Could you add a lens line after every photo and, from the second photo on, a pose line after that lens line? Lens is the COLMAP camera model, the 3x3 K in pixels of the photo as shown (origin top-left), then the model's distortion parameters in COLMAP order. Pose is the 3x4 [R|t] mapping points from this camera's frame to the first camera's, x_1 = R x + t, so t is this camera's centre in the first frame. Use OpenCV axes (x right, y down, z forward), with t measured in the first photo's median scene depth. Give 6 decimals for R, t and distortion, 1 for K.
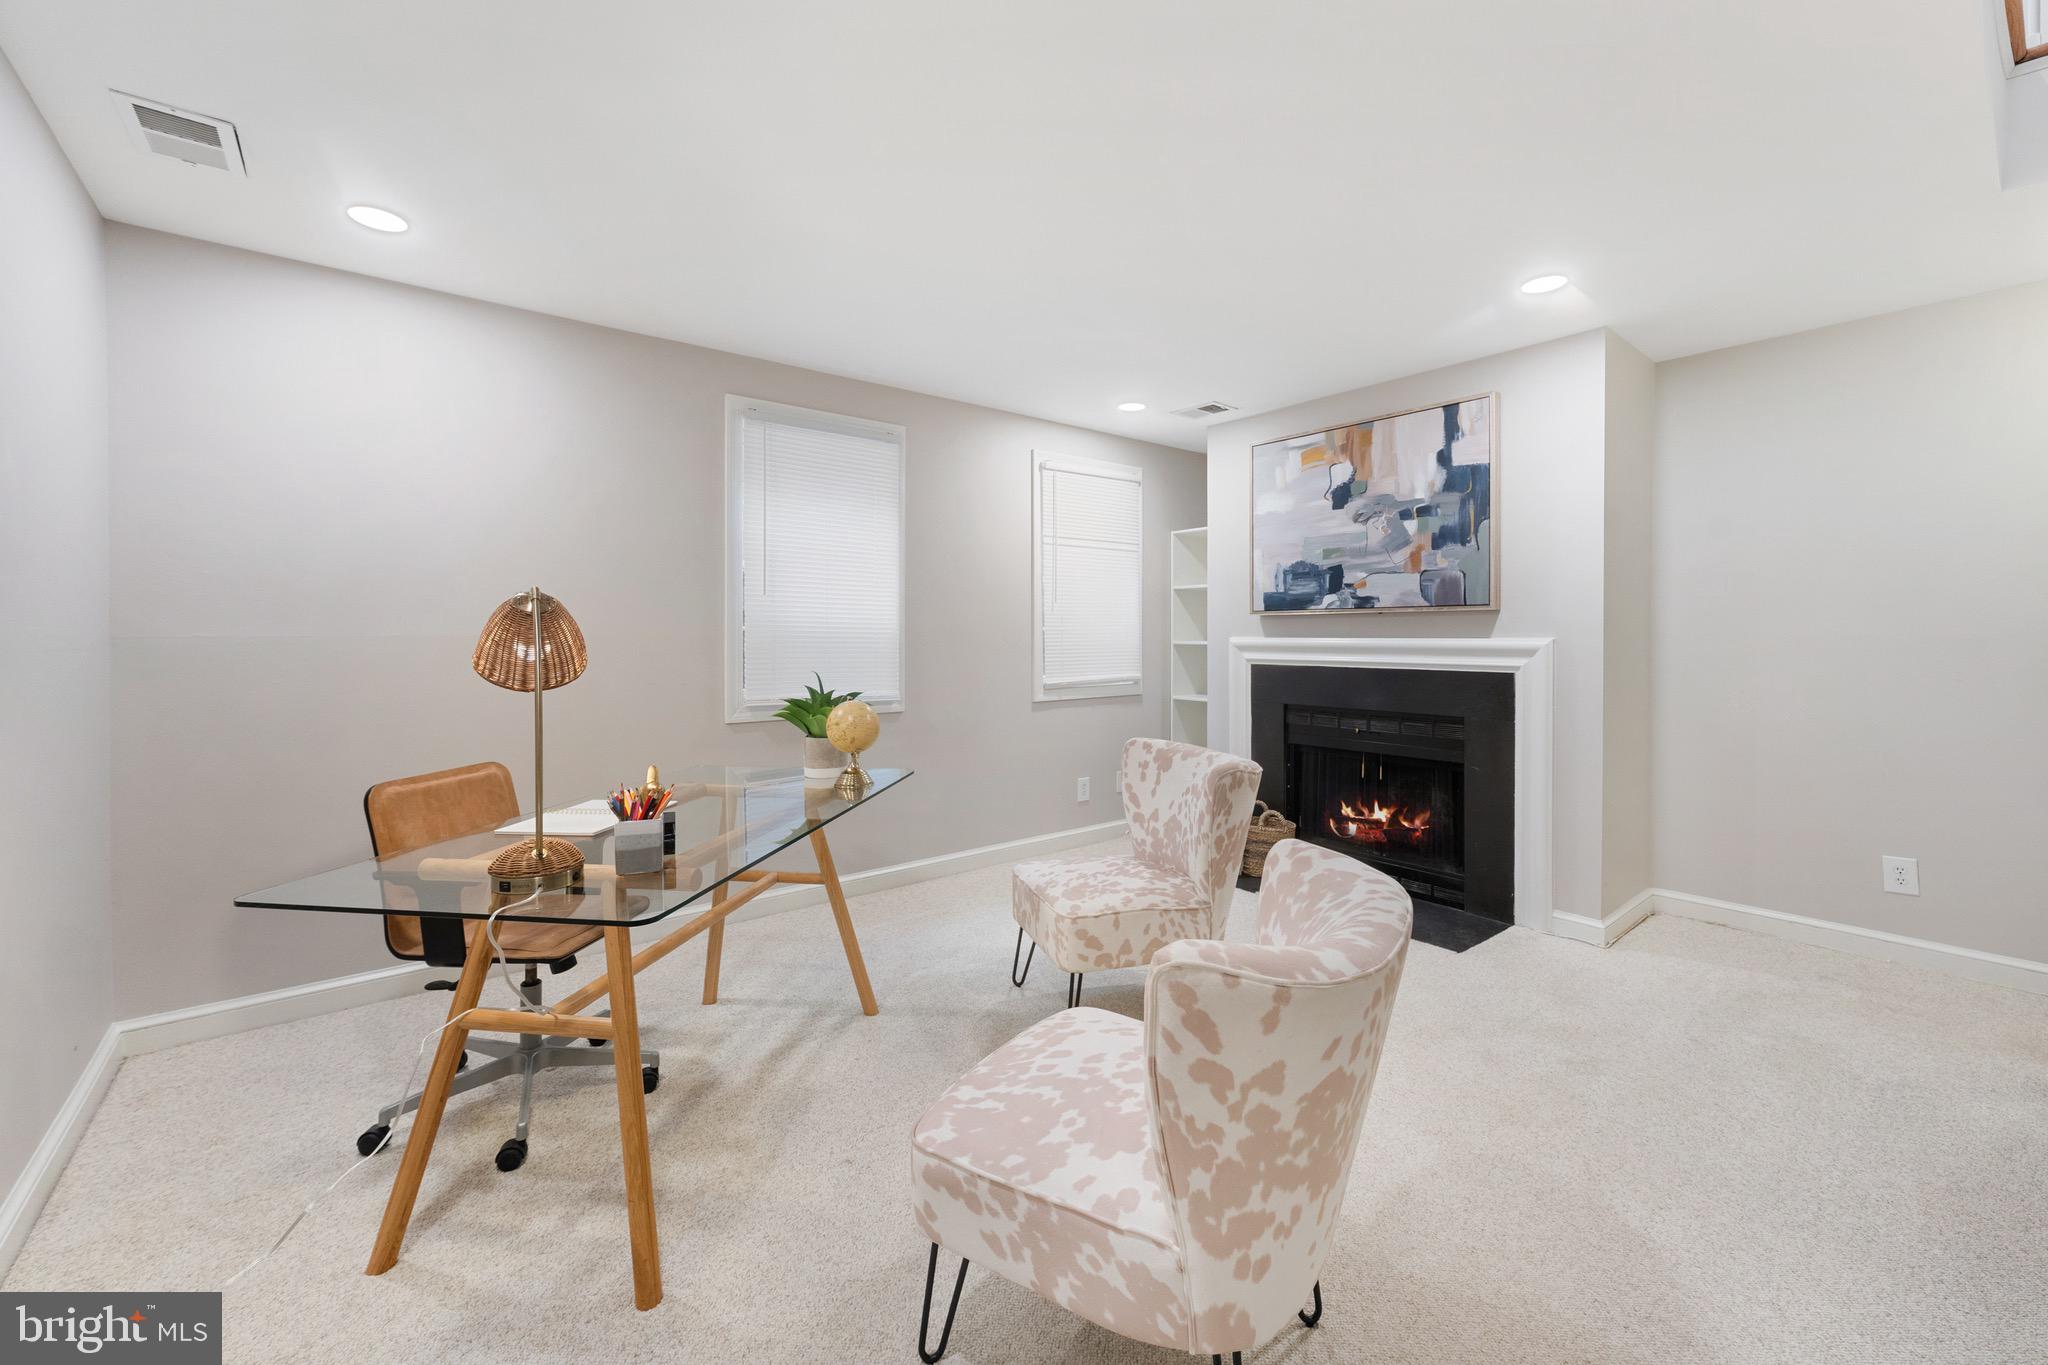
lens RADIAL K [[838.0, 0, 1018.4], [0, 838.0, 616.7], [0, 0, 1]] dist [0.002026, -0.000004]
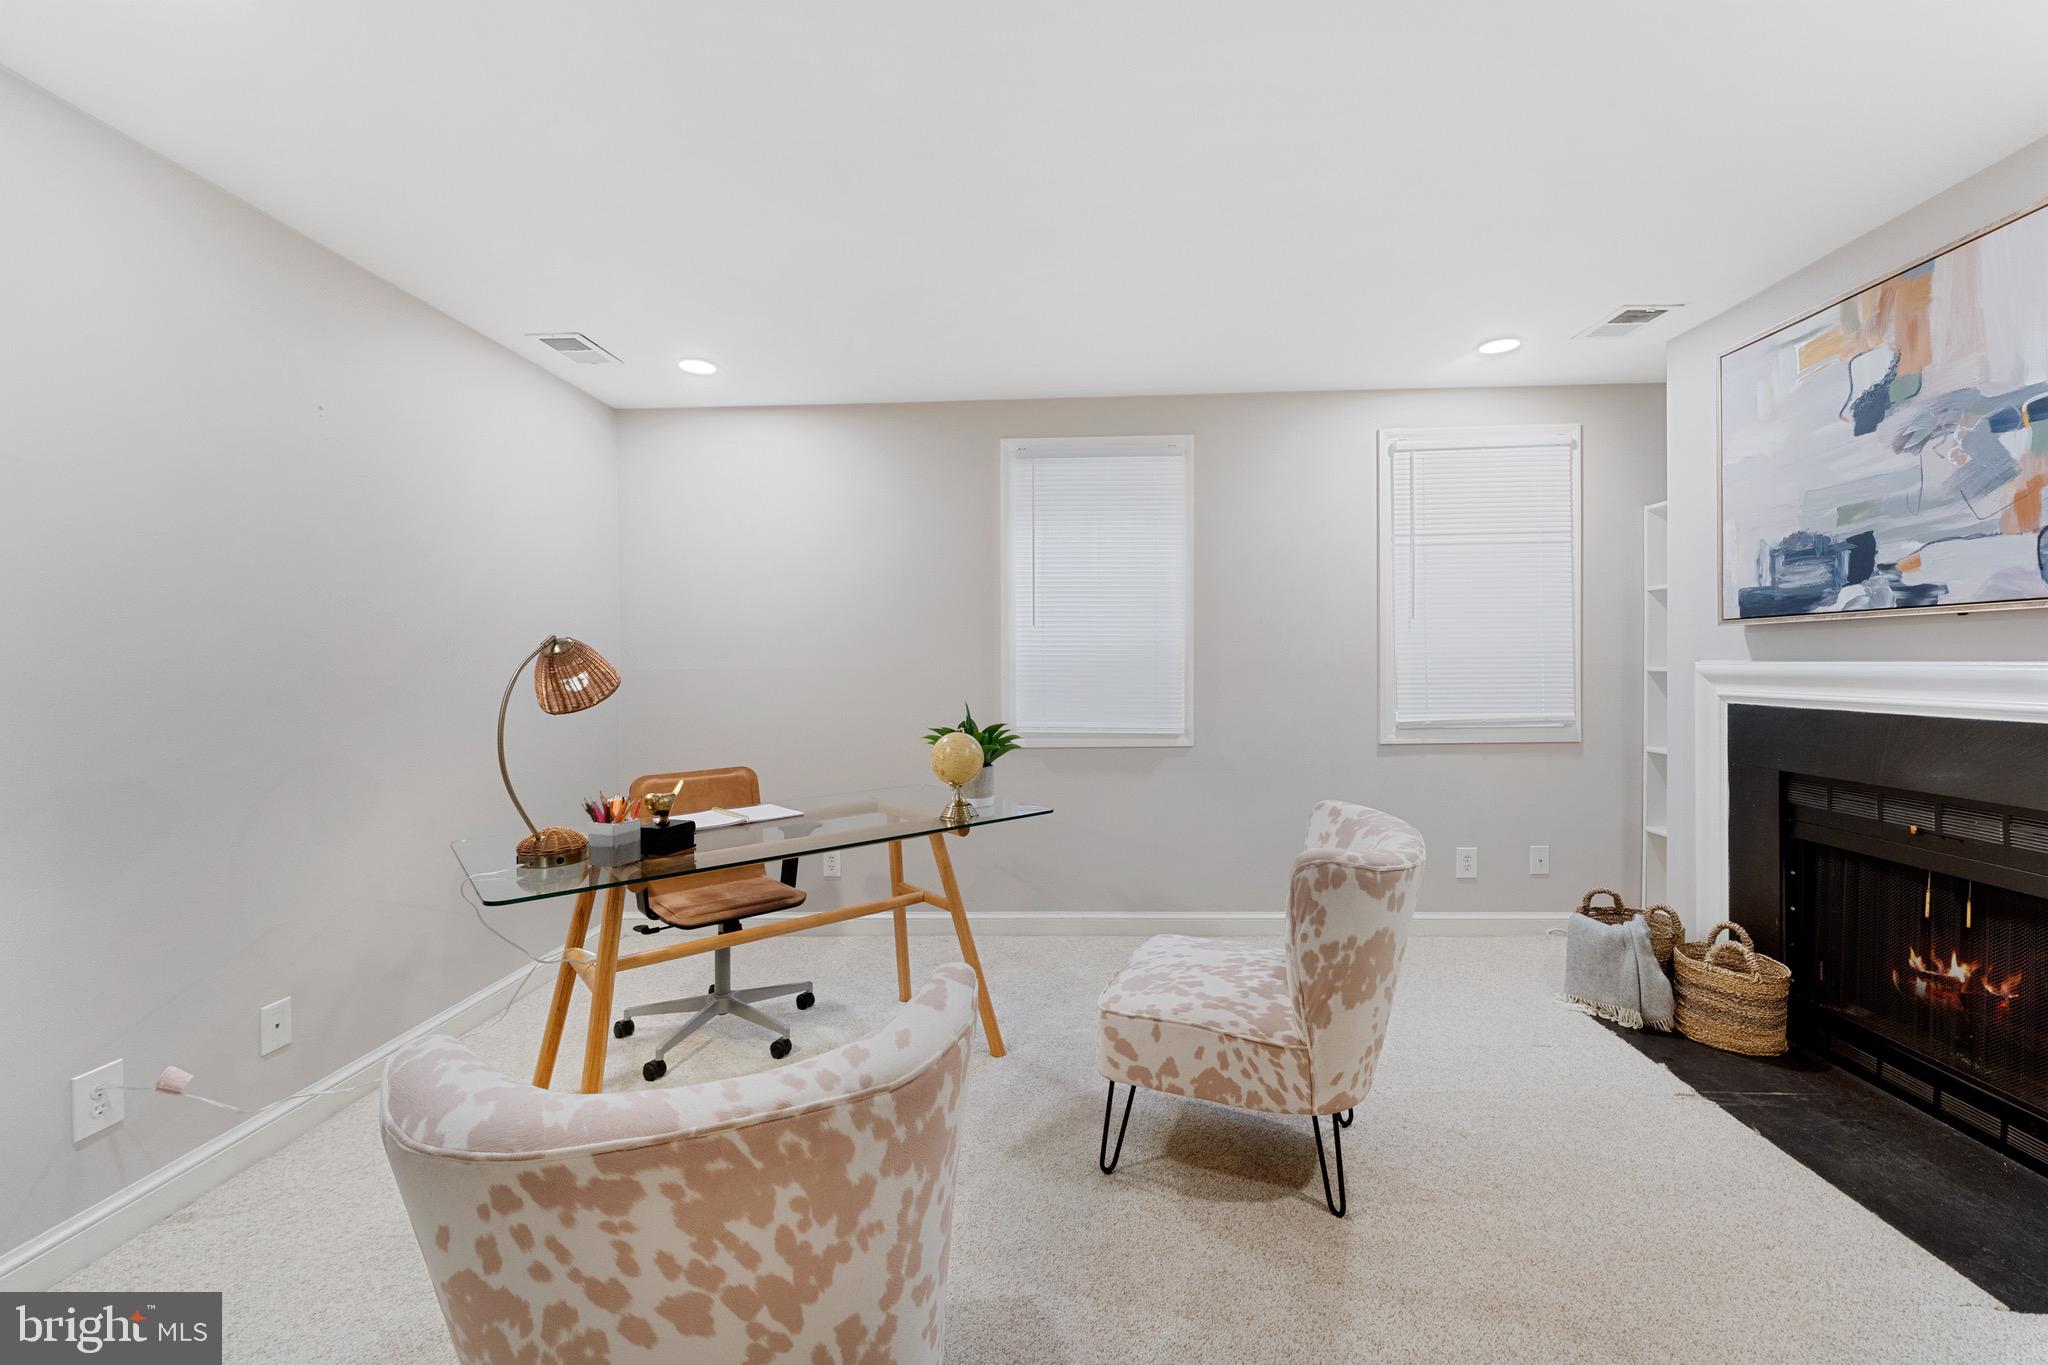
lens RADIAL K [[820.1, 0, 1030.0], [0, 820.1, 649.8], [0, 0, 1]] dist [-0.000499, -0.000454]
pose [[0.747439, -0.018862, -0.664063, 0.330762], [0.025613, 0.999672, 0.000434, 0.002757], [0.663836, -0.017333, 0.747677, 0.215618]]
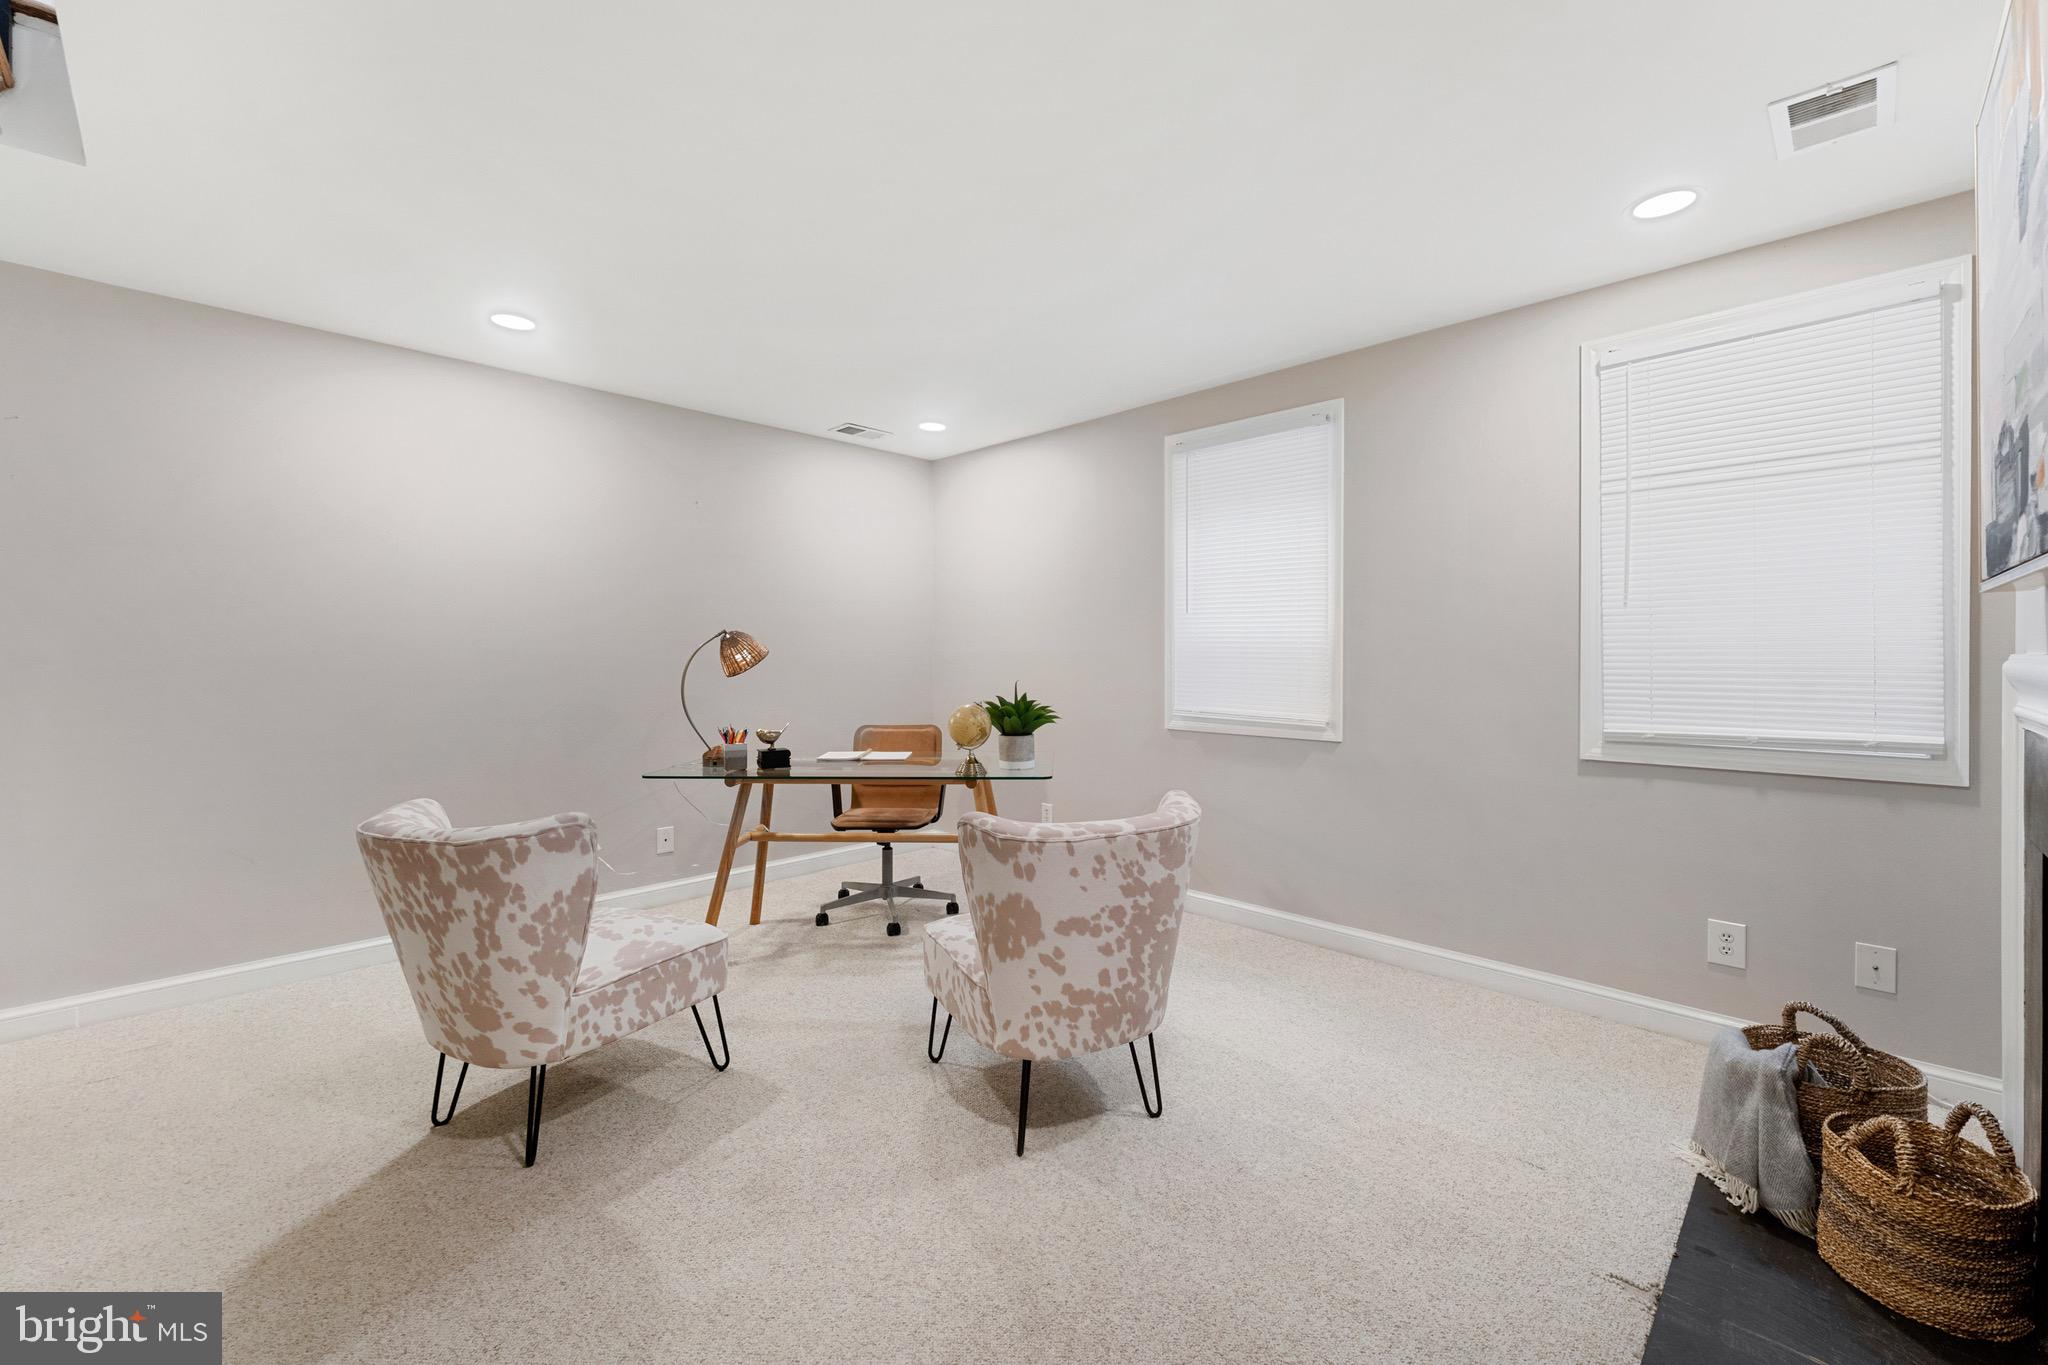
lens RADIAL K [[817.9, 0, 1025.3], [0, 817.9, 640.1], [0, 0, 1]] dist [-0.005788, -0.000313]
pose [[0.117663, -0.015196, -0.992937, 0.641861], [0.021885, 0.999680, -0.012706, 0.015784], [0.992812, -0.020236, 0.117958, 0.607073]]
